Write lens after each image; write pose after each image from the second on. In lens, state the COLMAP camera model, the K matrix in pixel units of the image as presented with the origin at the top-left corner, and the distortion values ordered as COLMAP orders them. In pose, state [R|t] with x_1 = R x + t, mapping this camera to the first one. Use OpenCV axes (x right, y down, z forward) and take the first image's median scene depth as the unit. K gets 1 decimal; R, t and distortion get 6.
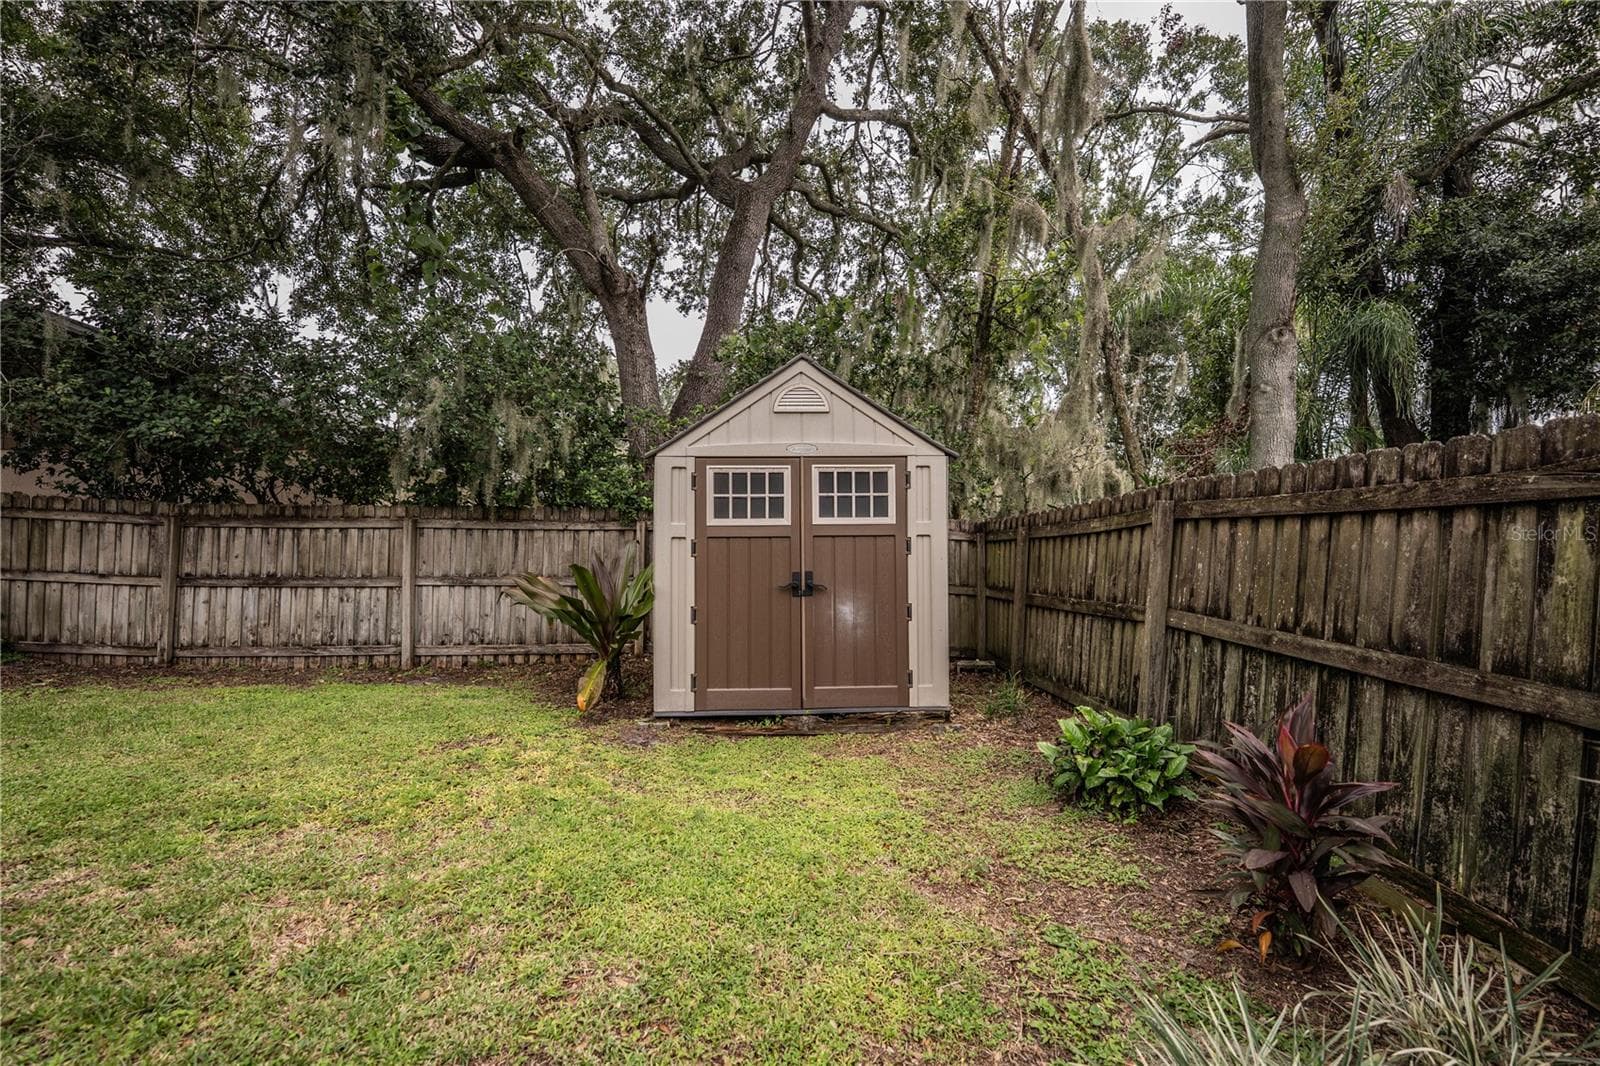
lens RADIAL K [[652.4, 0, 800.0], [0, 652.4, 533.0], [0, 0, 1]] dist [-0.029238, -0.000133]
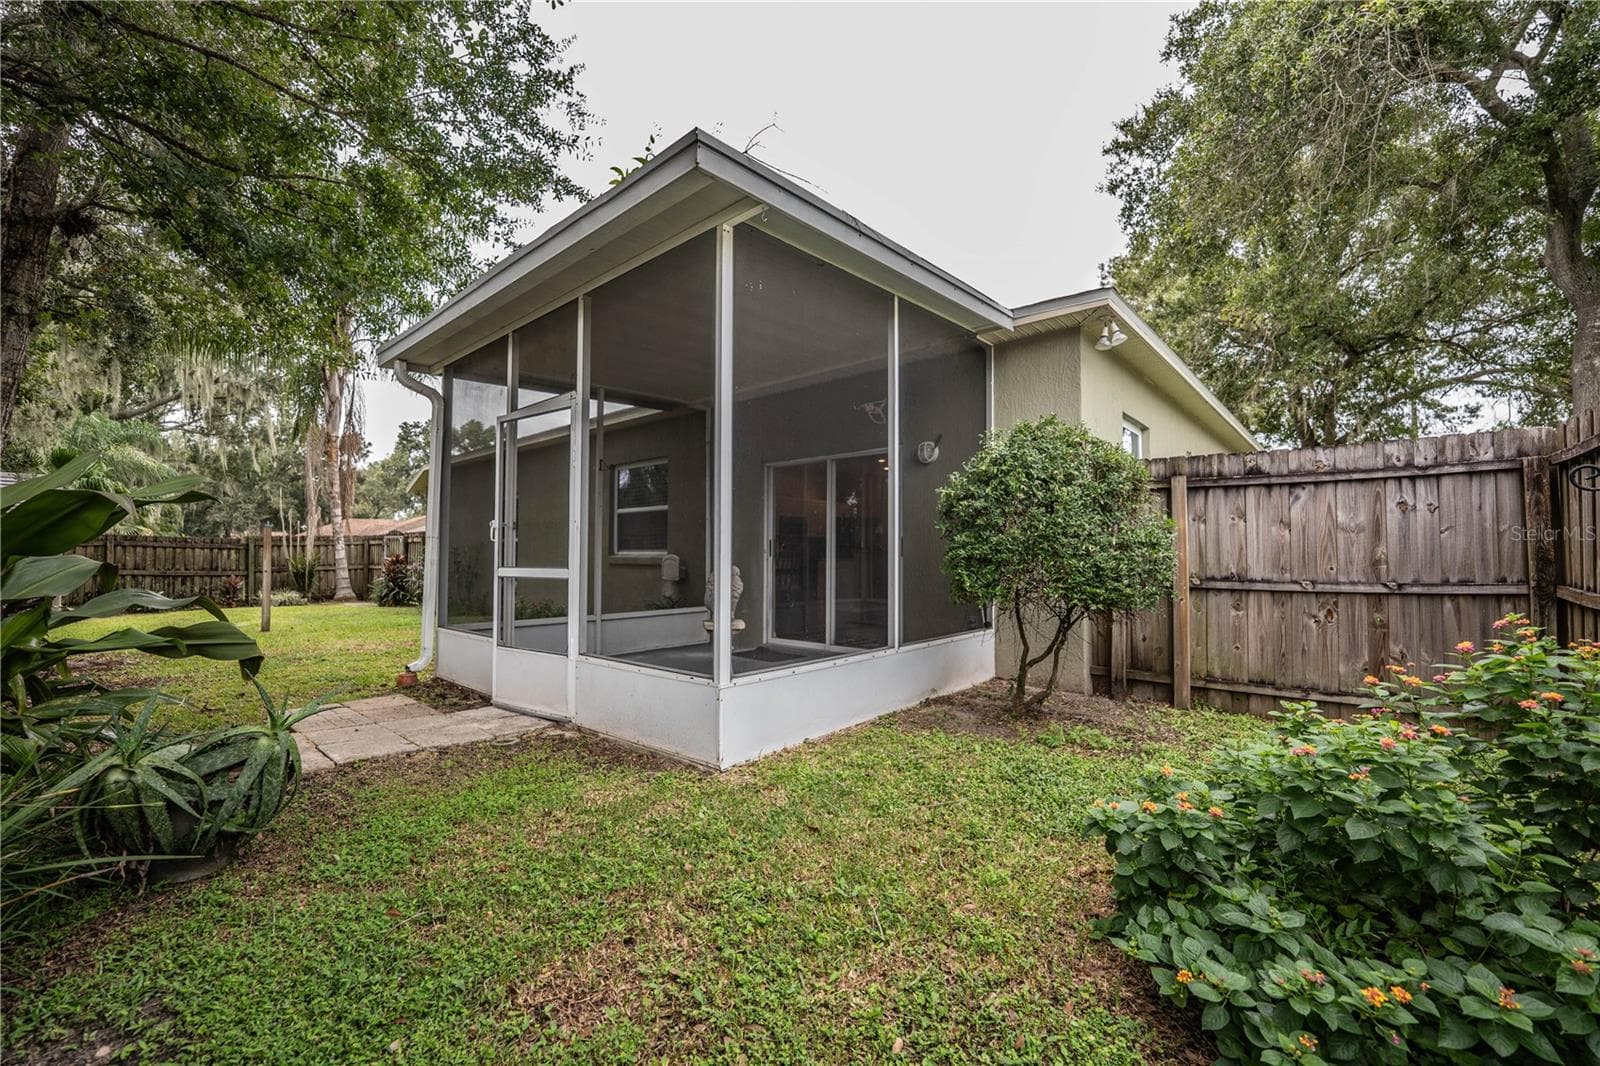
lens RADIAL K [[652.4, 0, 800.0], [0, 652.4, 533.0], [0, 0, 1]] dist [-0.029238, -0.000133]
pose [[-0.709593, 0.004310, 0.704599, -5.608377], [-0.037482, 0.998334, -0.043855, -0.094702], [-0.703614, -0.057530, -0.708250, 0.964999]]
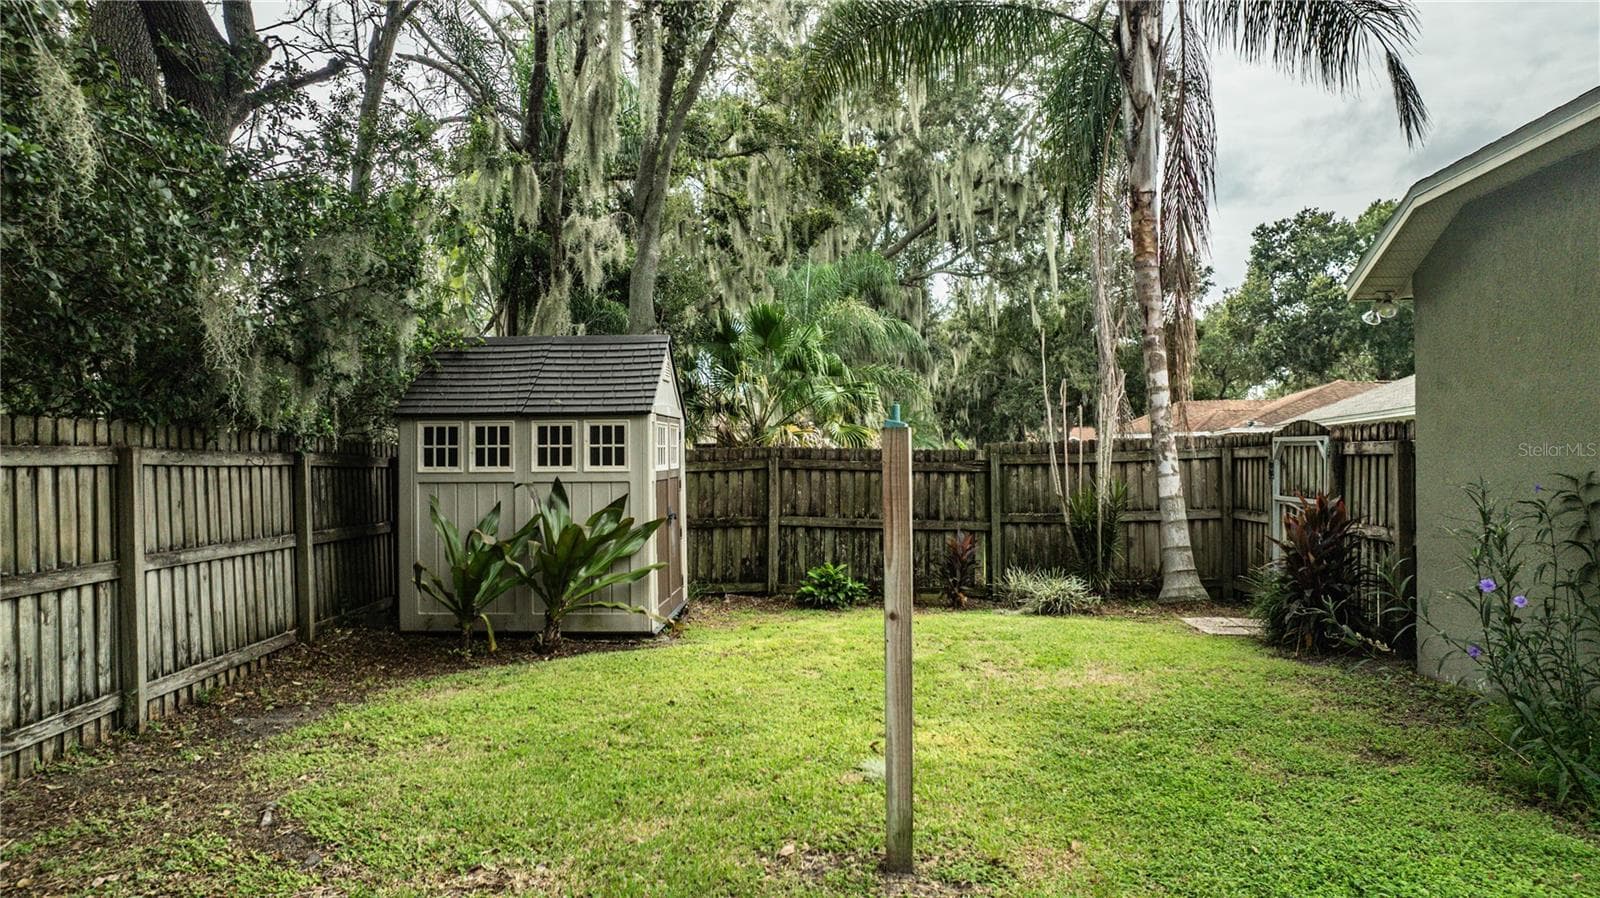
lens RADIAL K [[1130.6, 0, 800.0], [0, 1130.6, 449.0], [0, 0, 1]] dist [-0.005855, -0.001220]
pose [[0.146763, -0.010727, 0.989113, -3.200123], [-0.022582, 0.999644, 0.014191, -0.149798], [-0.988914, -0.024419, 0.146469, 0.558463]]
